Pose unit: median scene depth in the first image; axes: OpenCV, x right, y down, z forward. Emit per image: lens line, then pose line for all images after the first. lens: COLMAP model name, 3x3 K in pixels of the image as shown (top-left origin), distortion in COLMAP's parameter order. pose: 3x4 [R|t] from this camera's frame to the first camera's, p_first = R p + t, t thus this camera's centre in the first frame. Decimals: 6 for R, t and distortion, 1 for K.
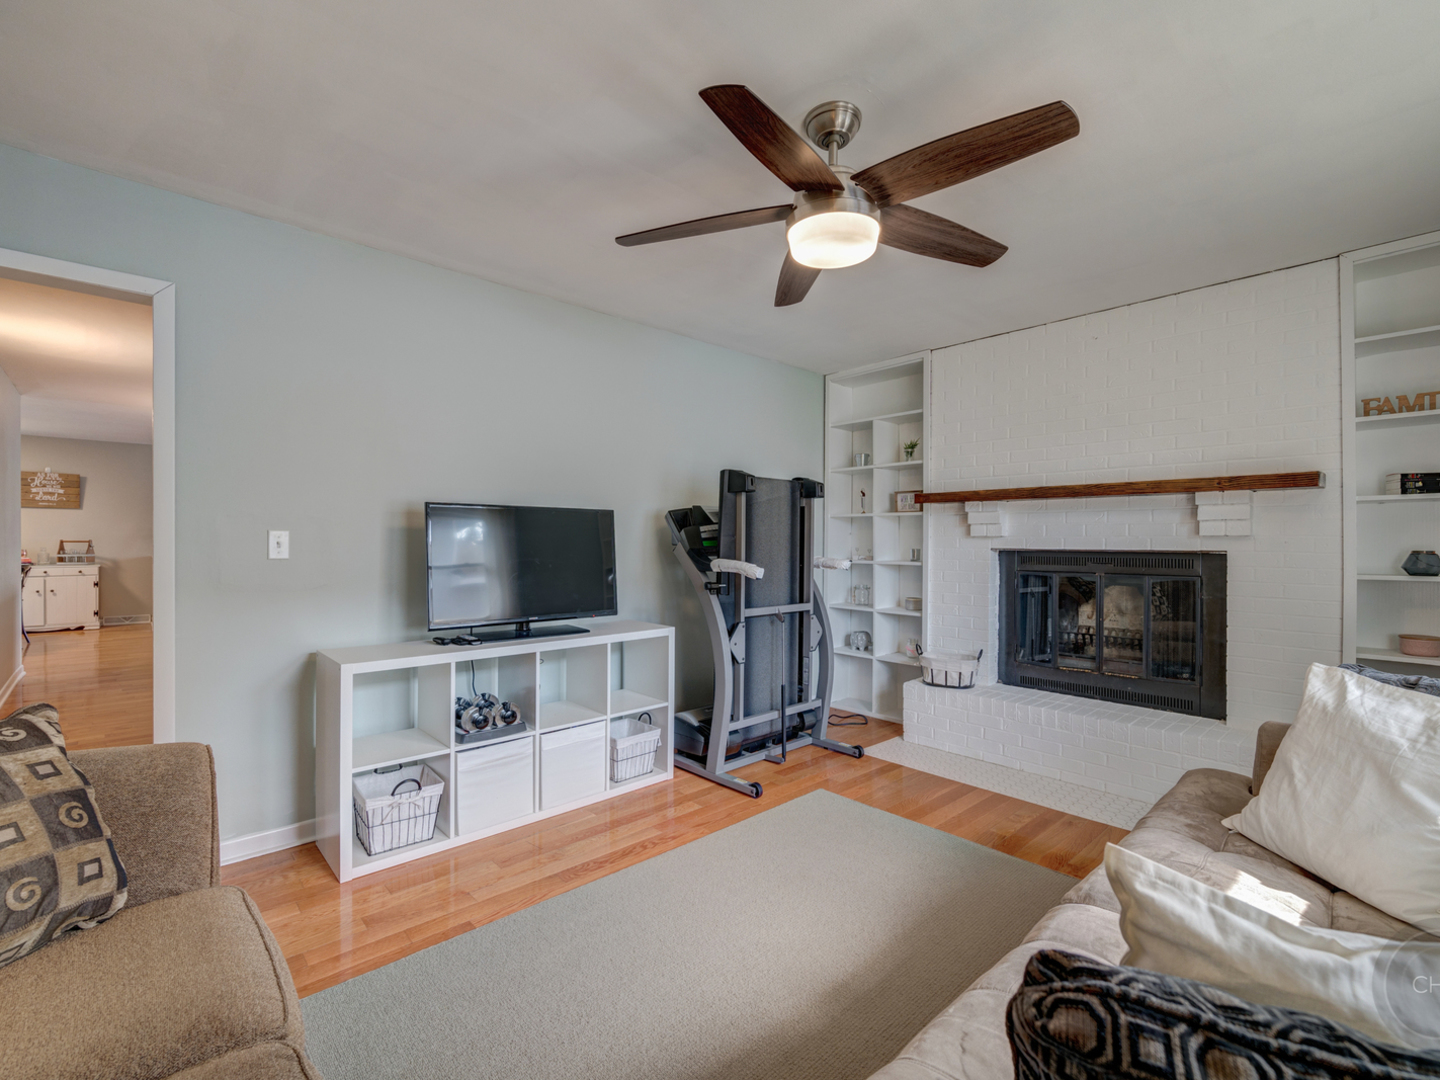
lens RADIAL K [[640.5, 0, 719.7], [0, 640.5, 532.9], [0, 0, 1]] dist [0.000877, -0.000162]
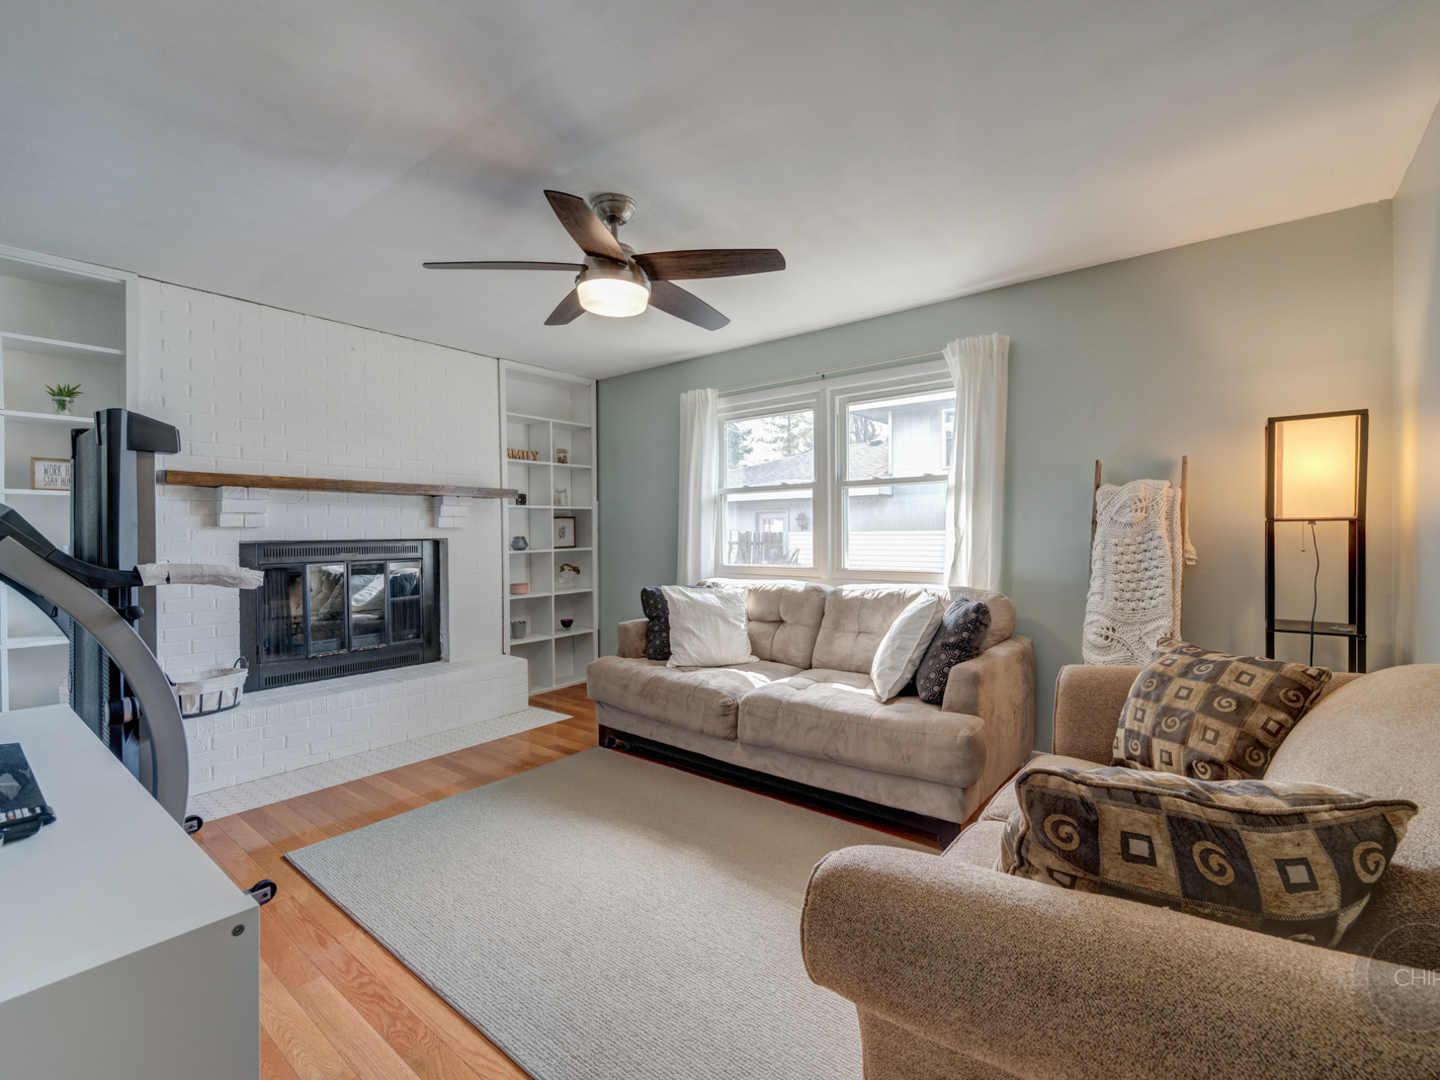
lens RADIAL K [[640.5, 0, 719.7], [0, 640.5, 532.9], [0, 0, 1]] dist [0.000877, -0.000162]
pose [[-0.152897, -0.004855, 0.988230, -0.629242], [-0.010419, 0.999940, 0.003300, 0.003533], [-0.988187, -0.009792, -0.152938, 0.562940]]
